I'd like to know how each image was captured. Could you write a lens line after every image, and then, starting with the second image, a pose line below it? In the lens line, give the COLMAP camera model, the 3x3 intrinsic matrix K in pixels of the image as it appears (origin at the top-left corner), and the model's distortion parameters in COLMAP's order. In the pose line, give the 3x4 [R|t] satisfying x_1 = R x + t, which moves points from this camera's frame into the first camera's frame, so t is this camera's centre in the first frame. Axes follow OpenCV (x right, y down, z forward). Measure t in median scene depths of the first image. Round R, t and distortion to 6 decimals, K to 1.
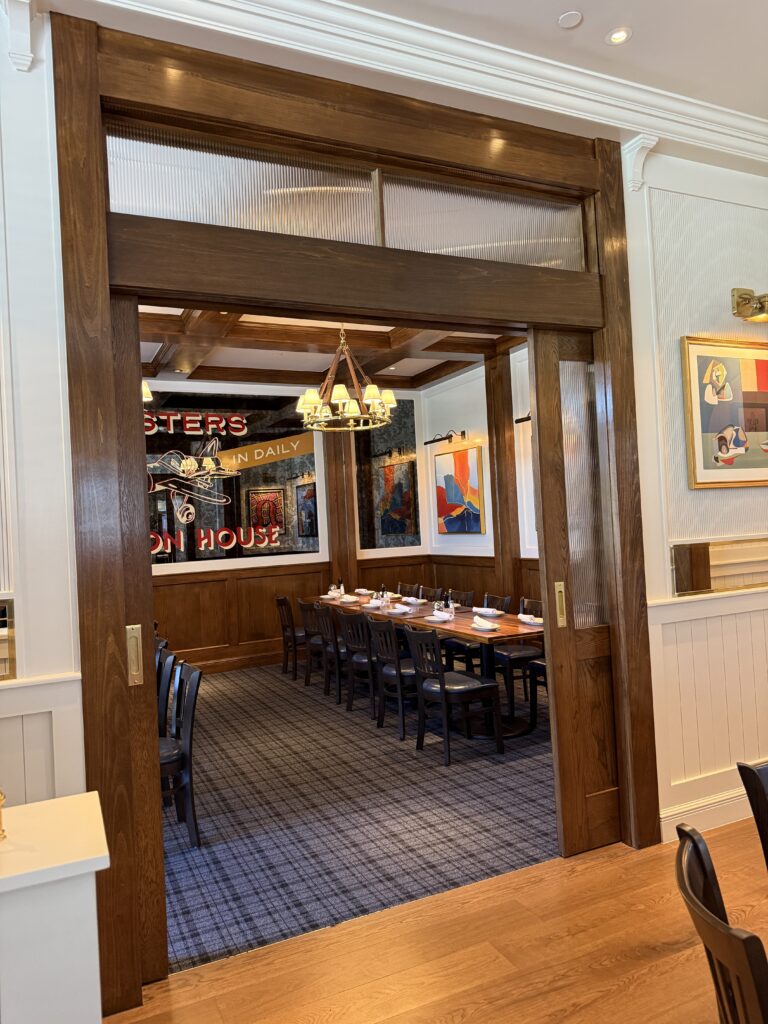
lens RADIAL K [[717.1, 0, 384.2], [0, 717.1, 511.7], [0, 0, 1]] dist [0.020325, -0.030725]
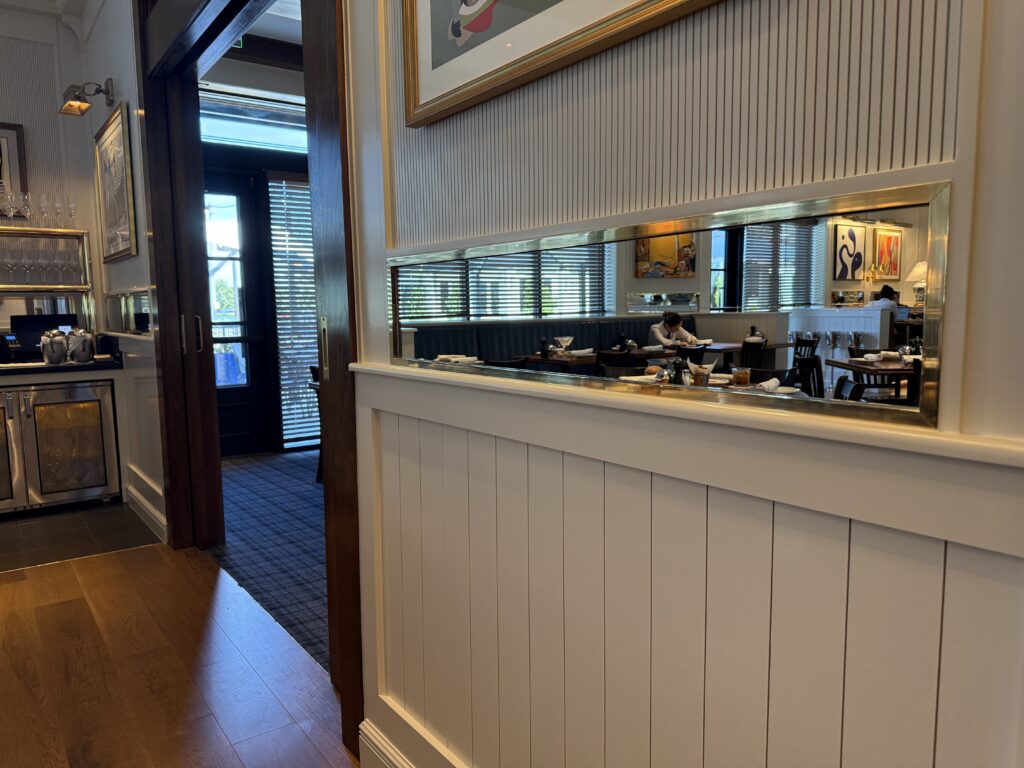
lens RADIAL K [[717.1, 0, 511.9], [0, 717.1, 384.4], [0, 0, 1]] dist [0.020325, -0.030725]
pose [[0.220487, 0.146607, -0.964309, 0.888961], [0.012844, 0.988117, 0.153163, 0.059165], [0.975305, -0.046156, 0.215984, 0.951431]]
